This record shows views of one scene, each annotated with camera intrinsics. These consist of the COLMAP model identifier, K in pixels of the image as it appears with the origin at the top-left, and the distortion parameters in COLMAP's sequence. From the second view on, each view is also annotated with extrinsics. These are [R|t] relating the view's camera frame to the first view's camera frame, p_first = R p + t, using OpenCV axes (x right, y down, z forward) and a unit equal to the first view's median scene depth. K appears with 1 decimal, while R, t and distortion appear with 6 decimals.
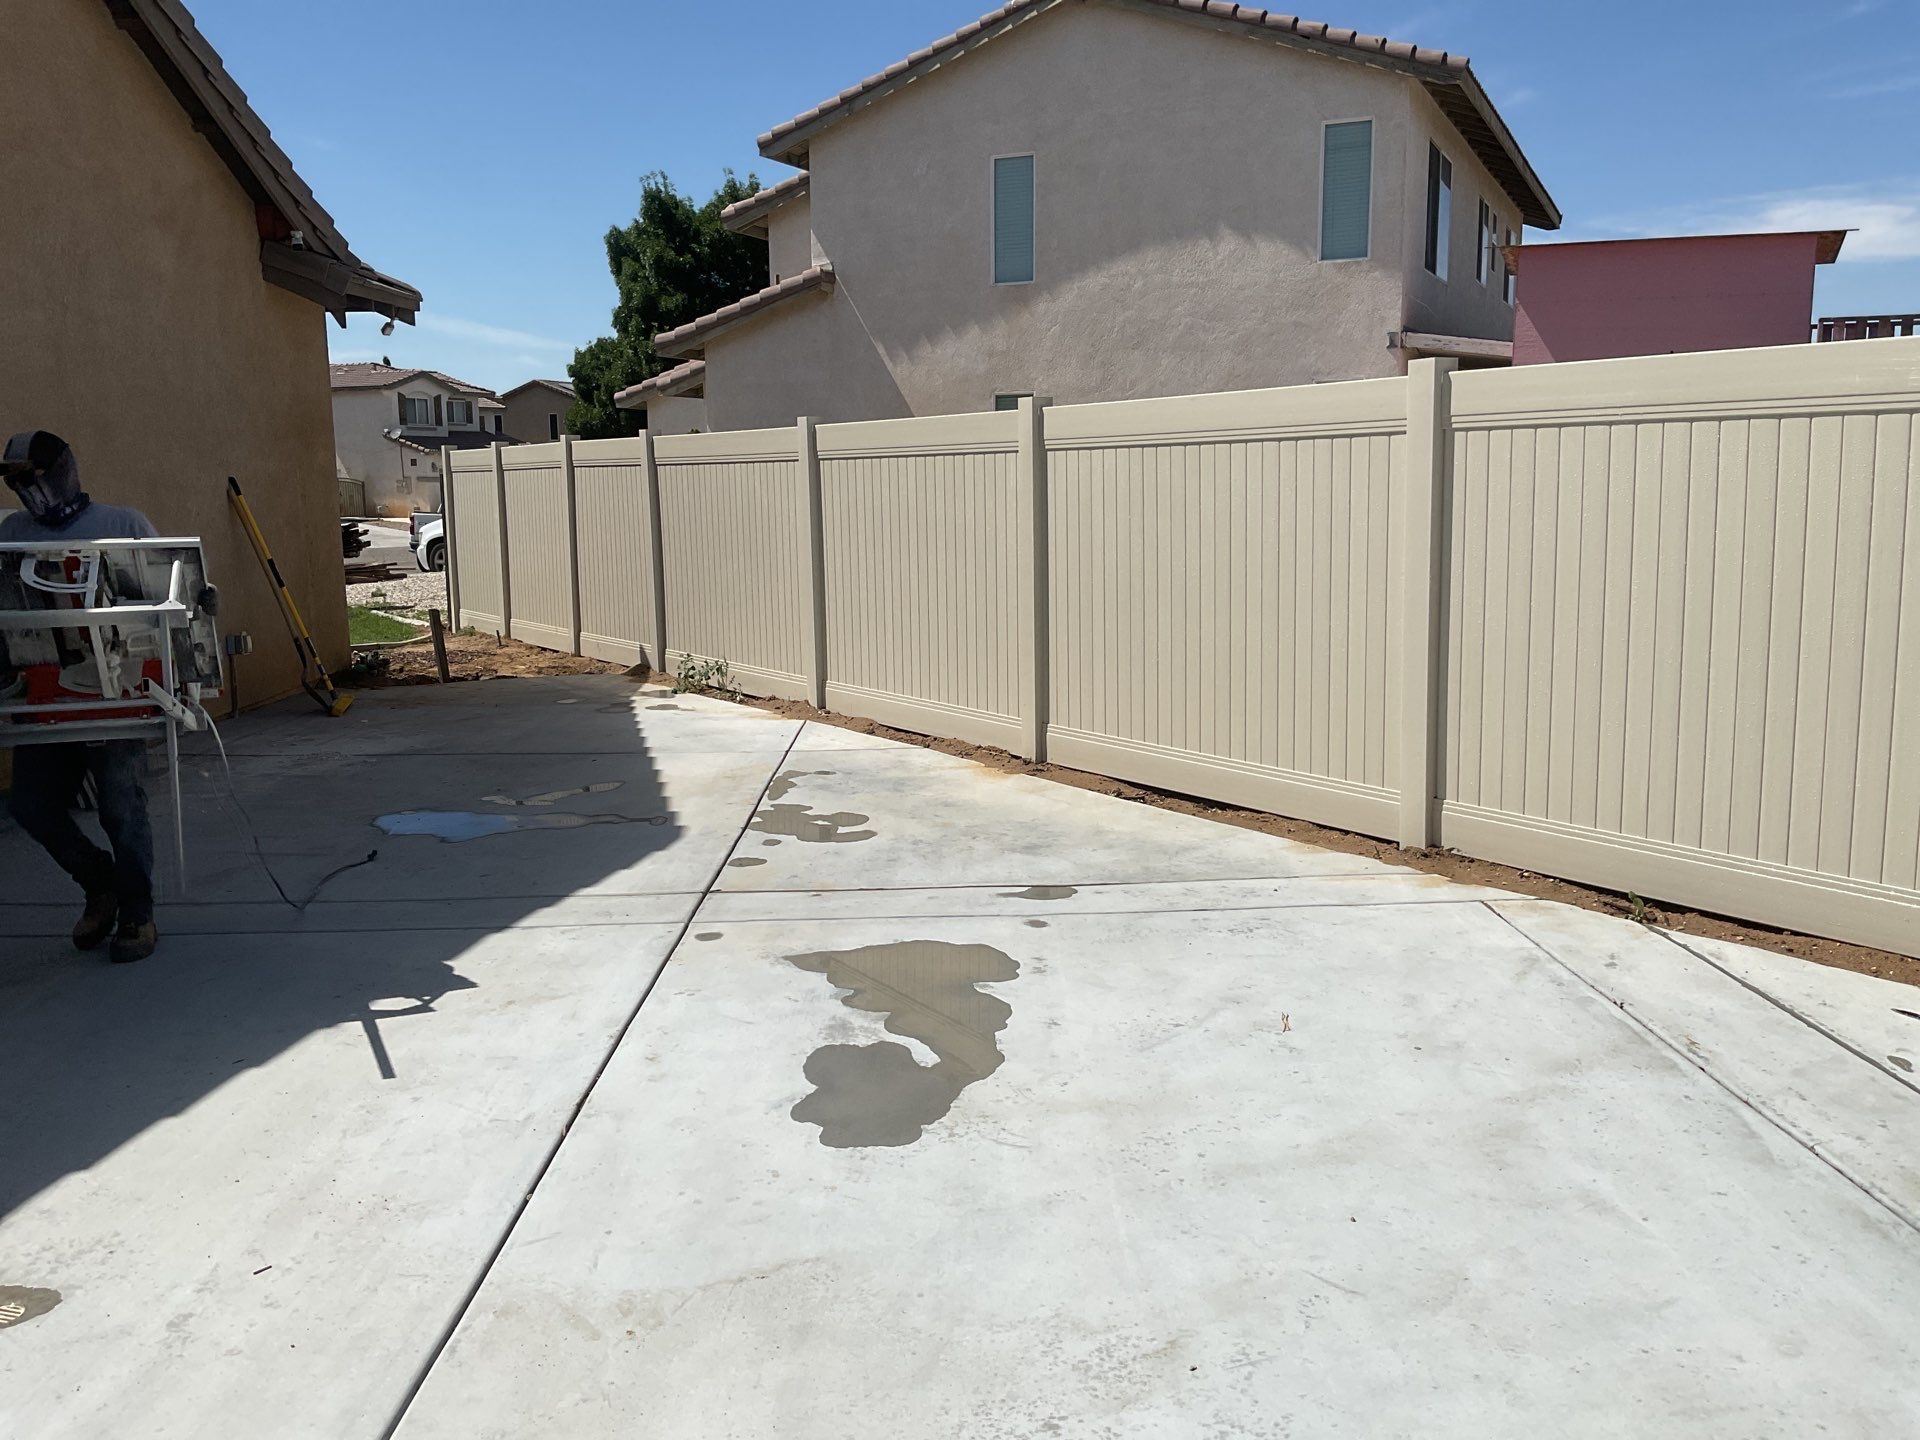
lens RADIAL K [[1547.3, 0, 967.1], [0, 1547.3, 693.0], [0, 0, 1]] dist [0.076548, -0.122431]
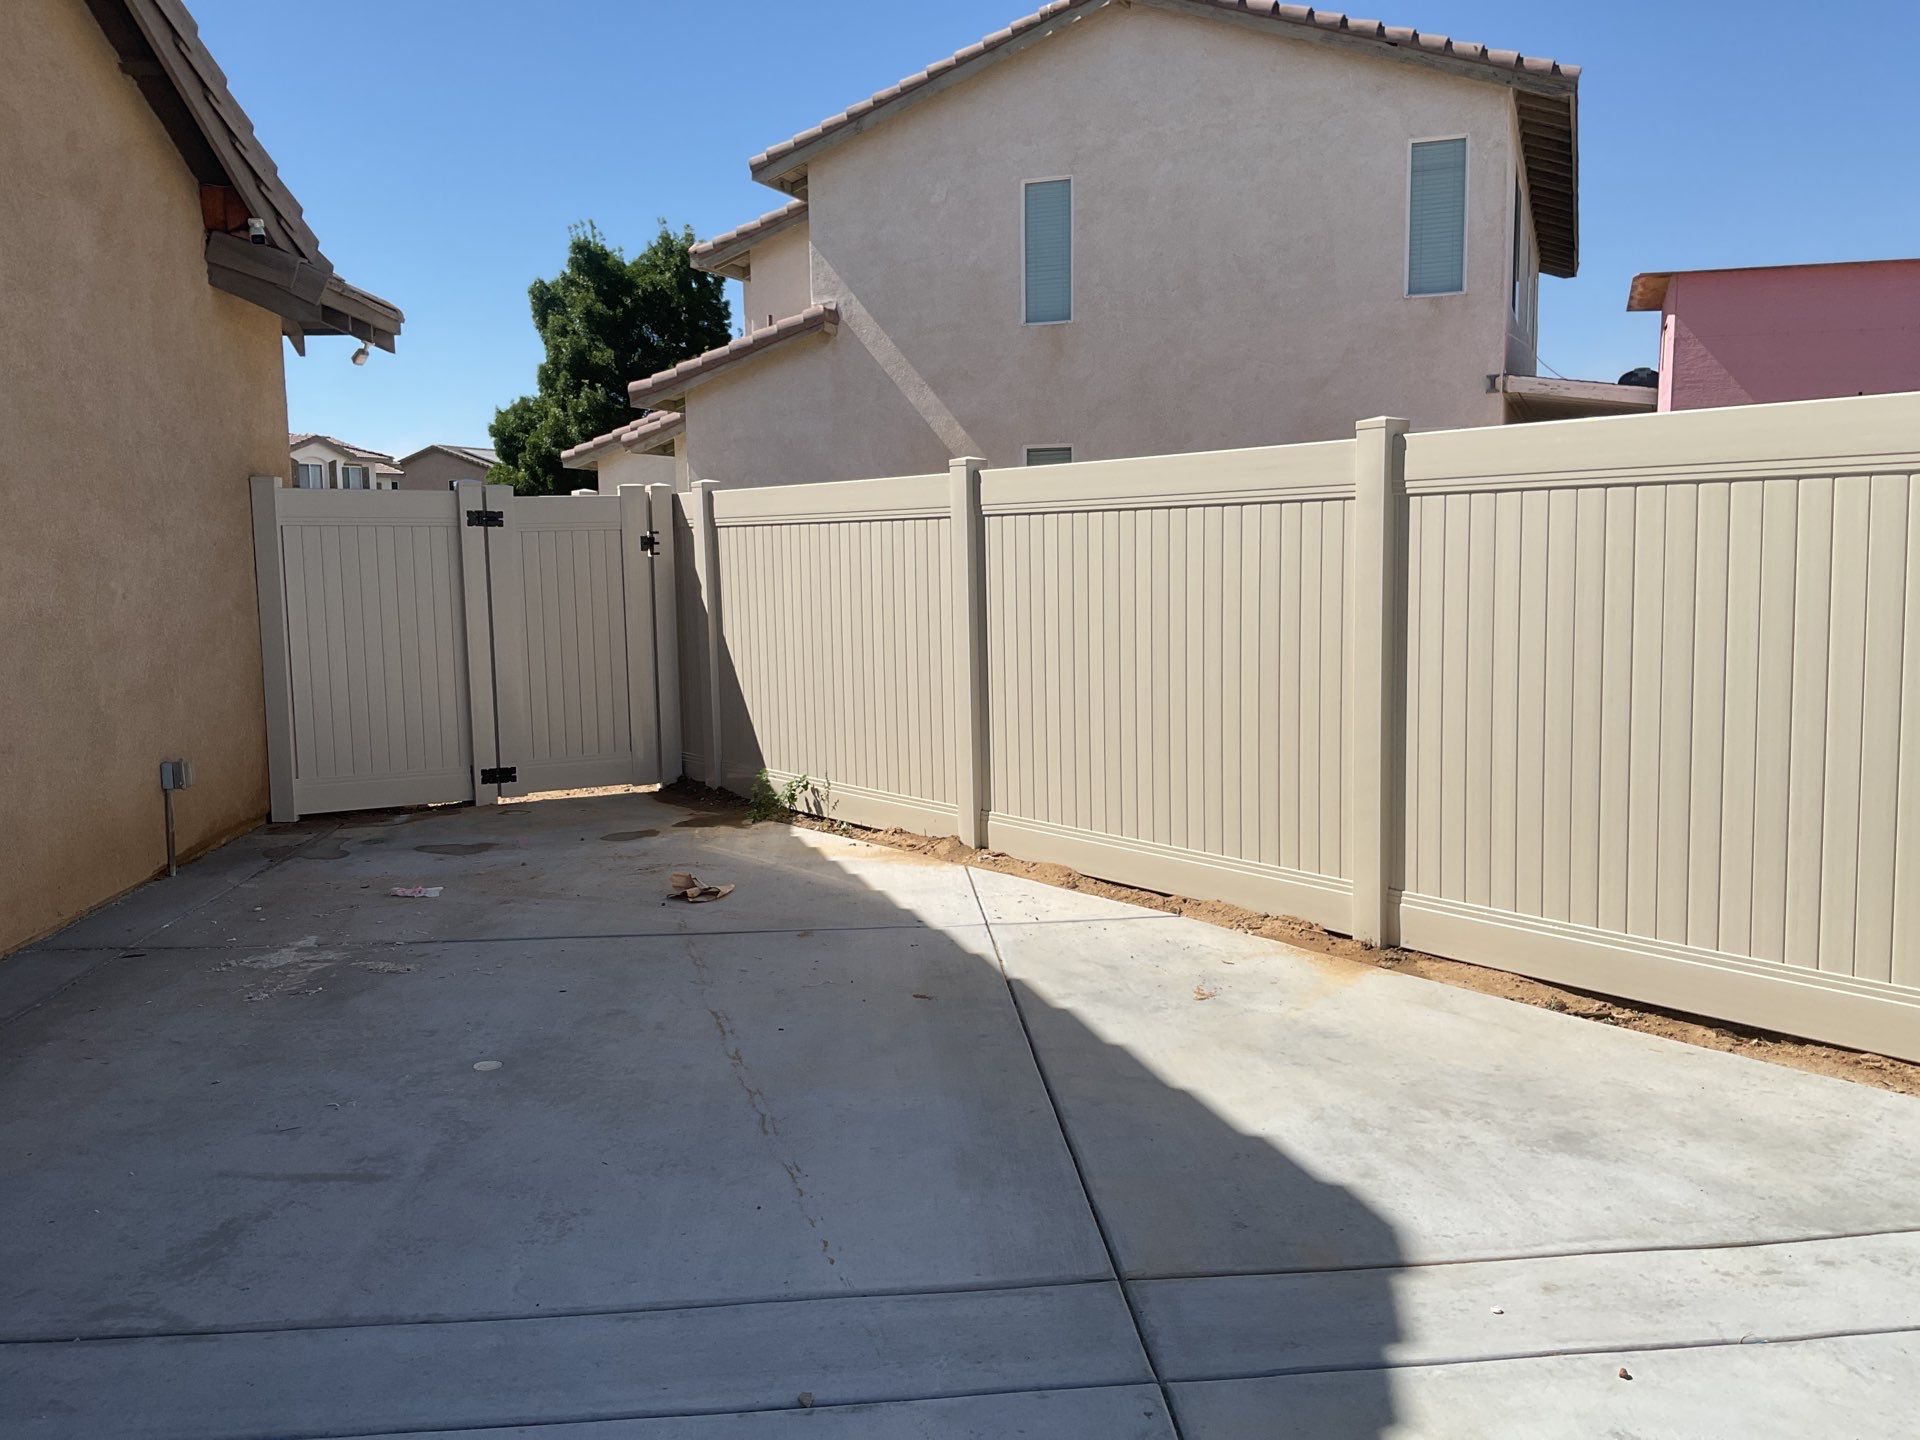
lens RADIAL K [[1569.3, 0, 960.3], [0, 1569.3, 708.0], [0, 0, 1]] dist [0.052342, -0.054338]
pose [[0.998335, -0.008947, 0.056976, -0.068937], [0.010916, 0.999351, -0.034336, -0.014897], [-0.056632, 0.034900, 0.997785, 0.115242]]
